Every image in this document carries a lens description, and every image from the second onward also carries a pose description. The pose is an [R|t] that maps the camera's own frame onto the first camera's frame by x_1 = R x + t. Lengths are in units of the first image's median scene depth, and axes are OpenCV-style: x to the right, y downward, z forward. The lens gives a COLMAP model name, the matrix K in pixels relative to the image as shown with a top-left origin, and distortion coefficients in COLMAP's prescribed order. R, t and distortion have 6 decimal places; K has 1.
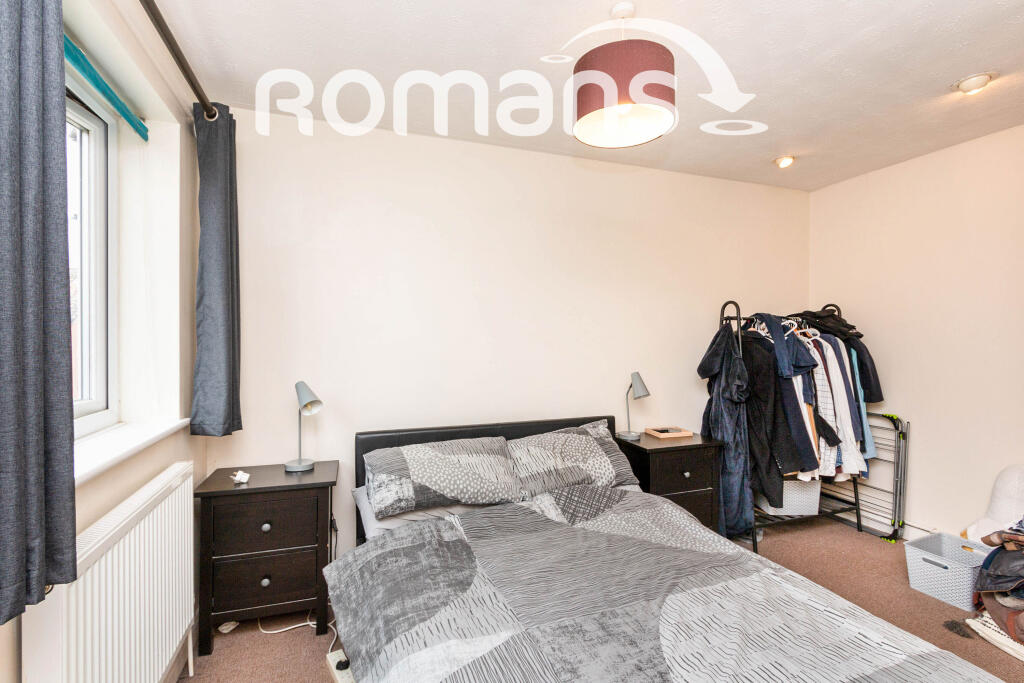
lens RADIAL K [[485.7, 0, 512.0], [0, 485.7, 341.5], [0, 0, 1]] dist [0.015331, 0.000164]
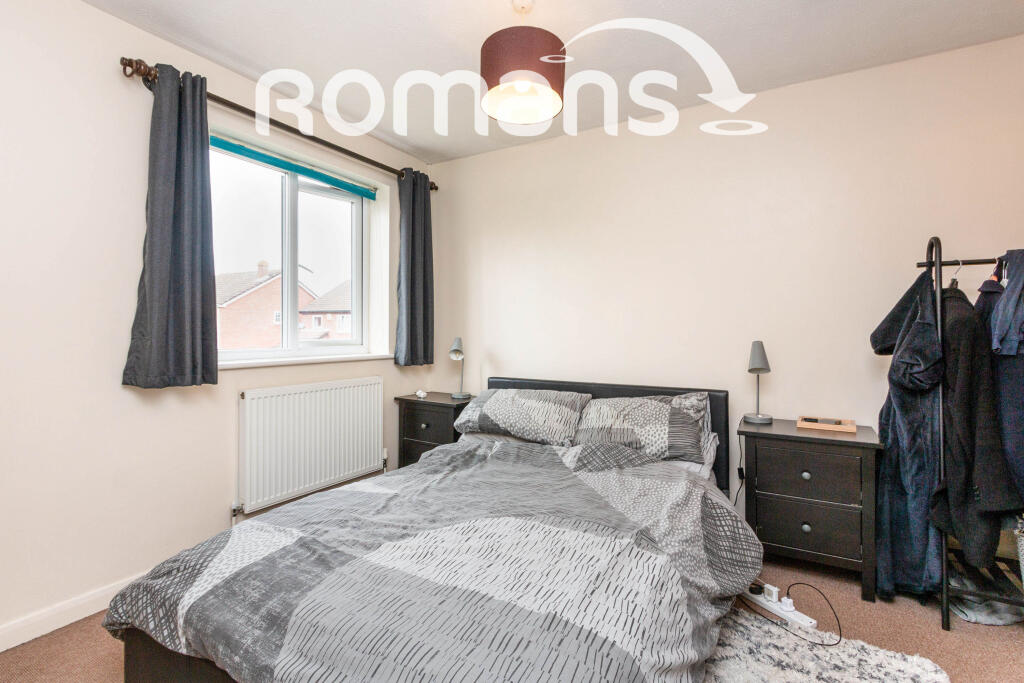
lens RADIAL K [[485.7, 0, 512.0], [0, 485.7, 341.5], [0, 0, 1]] dist [0.015331, 0.000164]
pose [[0.628147, 0.019575, -0.777849, 0.782133], [-0.005039, 0.999765, 0.021090, 0.059951], [0.778078, -0.009328, 0.628098, 0.197332]]
